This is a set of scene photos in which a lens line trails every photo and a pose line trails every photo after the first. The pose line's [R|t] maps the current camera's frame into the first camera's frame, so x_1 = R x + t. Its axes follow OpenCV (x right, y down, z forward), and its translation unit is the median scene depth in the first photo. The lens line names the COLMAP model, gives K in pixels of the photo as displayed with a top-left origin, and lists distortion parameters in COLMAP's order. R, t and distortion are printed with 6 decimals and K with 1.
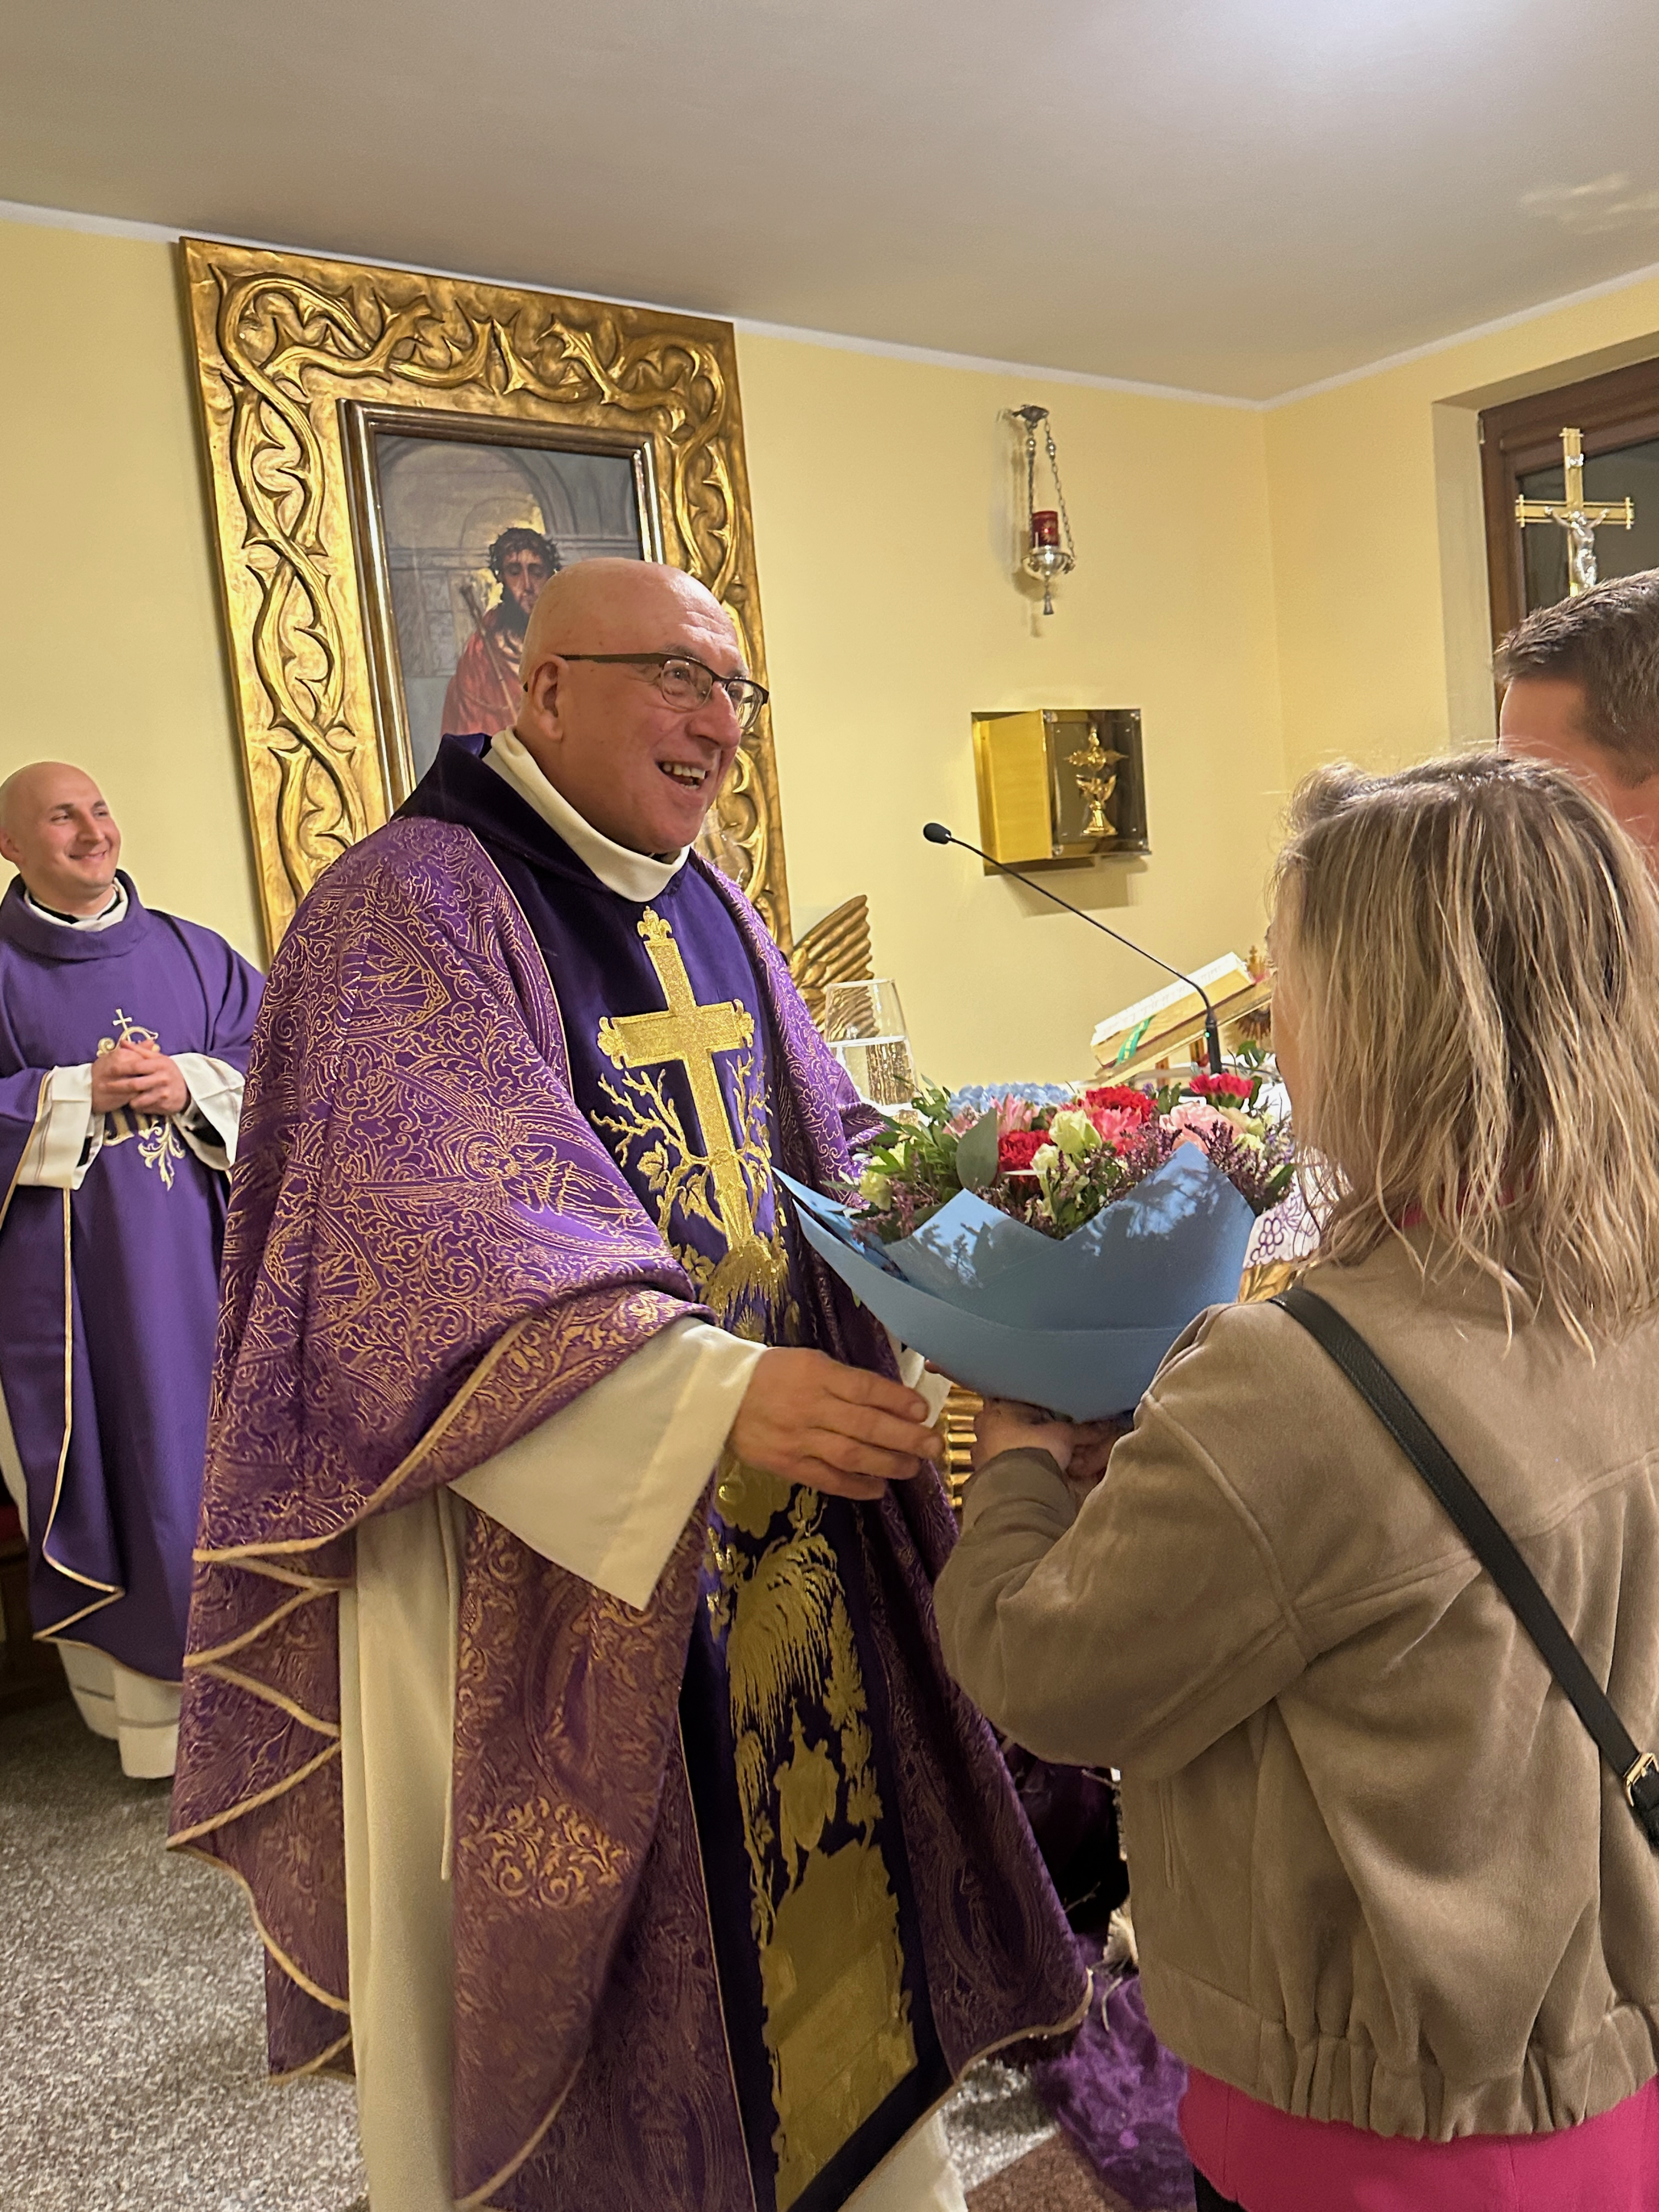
lens RADIAL K [[1829.5, 0, 845.5], [0, 1829.5, 1095.7], [0, 0, 1]] dist [0.205553, -0.466381]
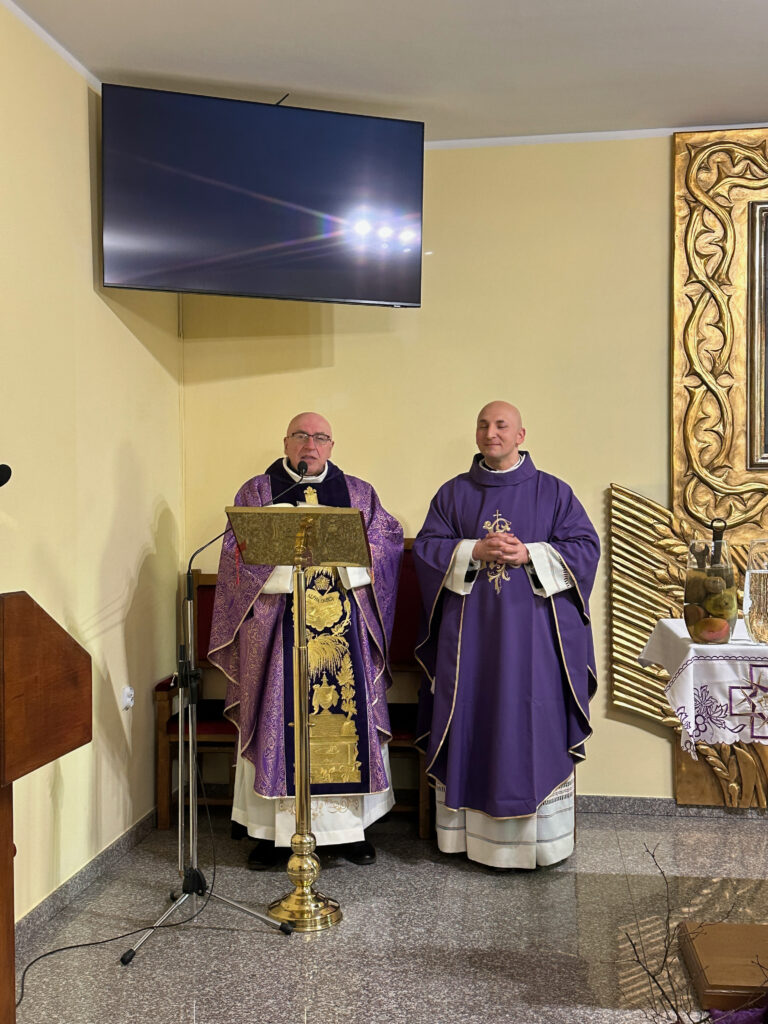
lens RADIAL K [[1191.7, 0, 380.7], [0, 1191.7, 516.7], [0, 0, 1]] dist [0.205369, -0.419871]
pose [[0.693143, 0.099294, -0.713928, 0.365832], [-0.119497, 0.992590, 0.022032, -0.037469], [0.710825, 0.070041, 0.699873, -0.099831]]
